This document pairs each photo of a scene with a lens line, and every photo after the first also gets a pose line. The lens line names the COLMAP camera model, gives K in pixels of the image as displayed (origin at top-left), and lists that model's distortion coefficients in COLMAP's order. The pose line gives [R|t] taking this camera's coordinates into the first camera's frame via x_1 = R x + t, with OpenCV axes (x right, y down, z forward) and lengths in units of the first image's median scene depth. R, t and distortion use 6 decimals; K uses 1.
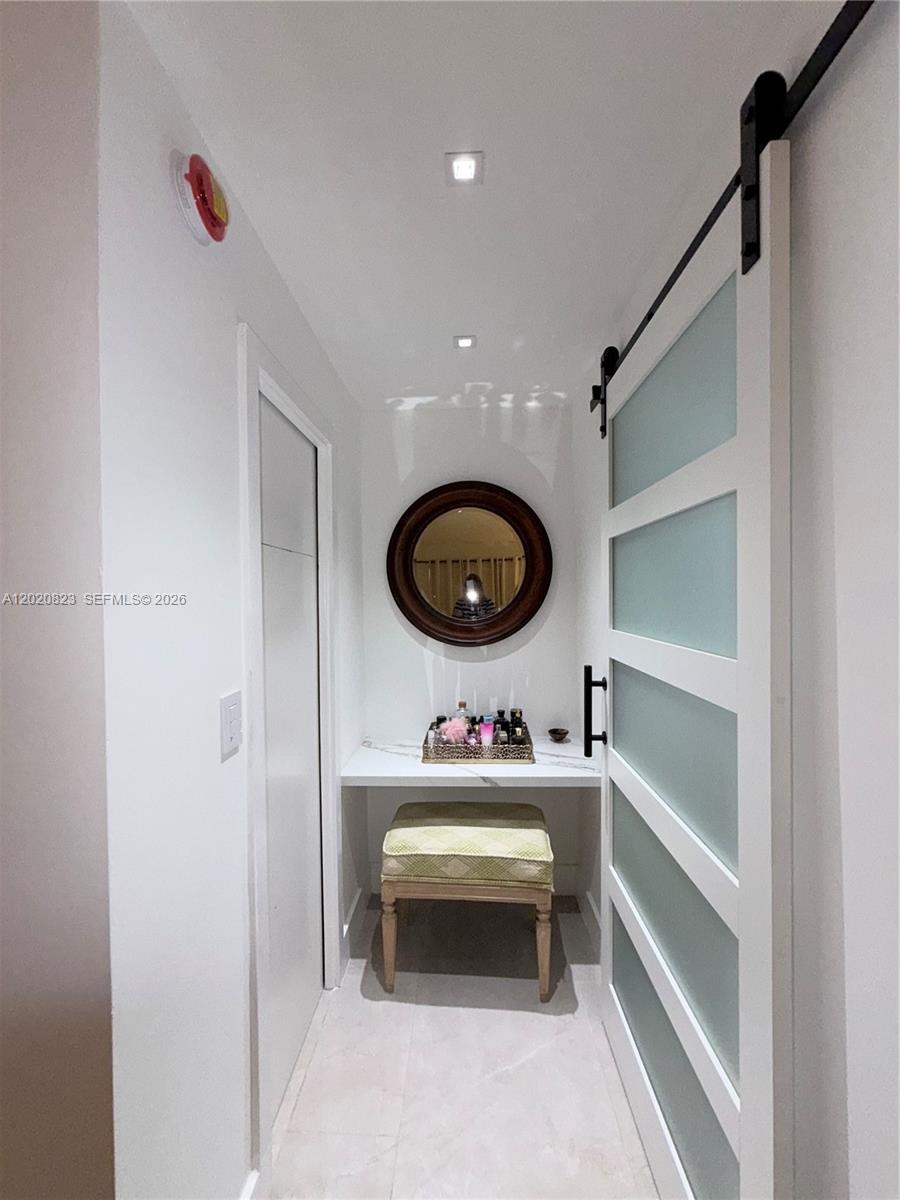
lens RADIAL K [[479.0, 0, 449.8], [0, 479.0, 601.4], [0, 0, 1]] dist [0.000915, 0.000119]
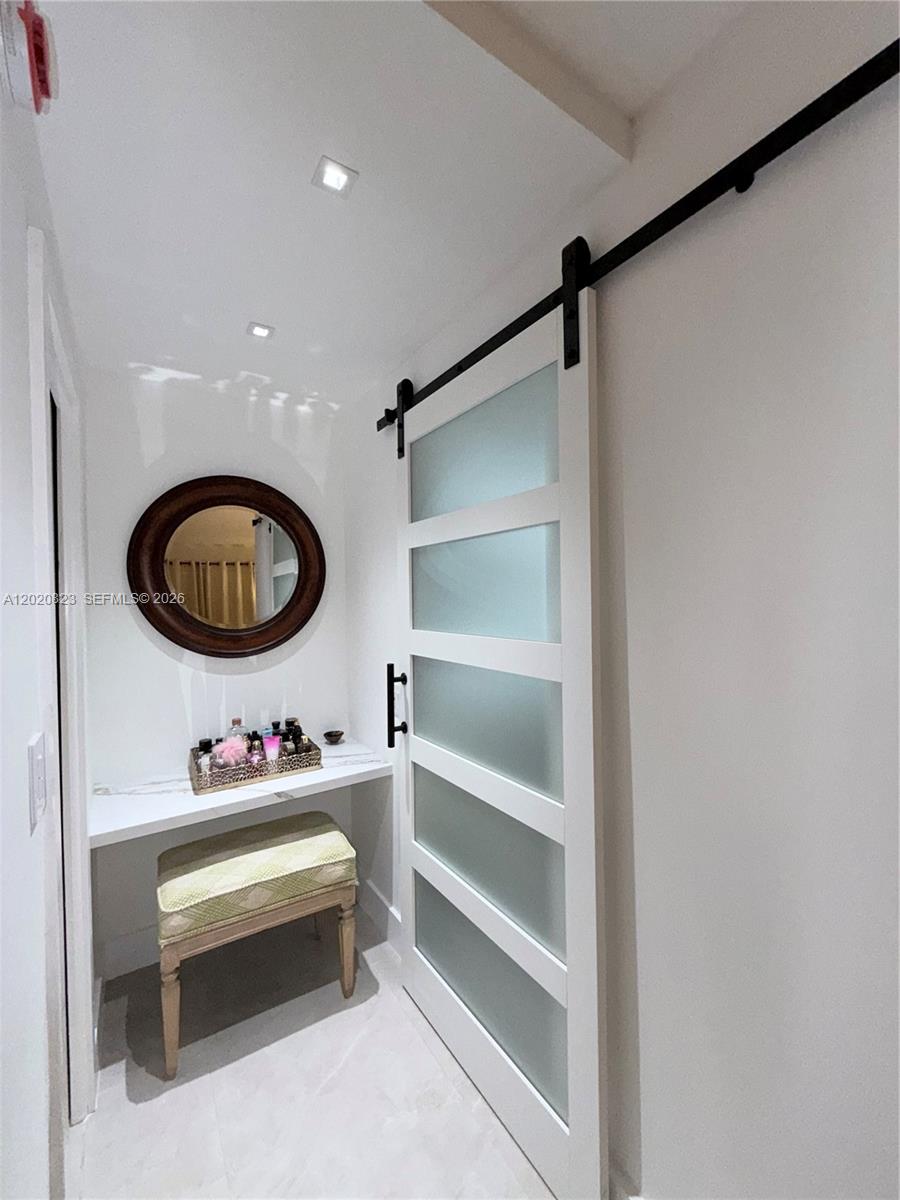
lens RADIAL K [[479.0, 0, 450.9], [0, 479.0, 602.5], [0, 0, 1]] dist [0.000915, 0.000119]
pose [[0.810124, -0.009976, 0.586173, -0.208638], [0.017693, 0.999816, -0.007437, 0.004366], [-0.585991, 0.016396, 0.810151, 0.027611]]
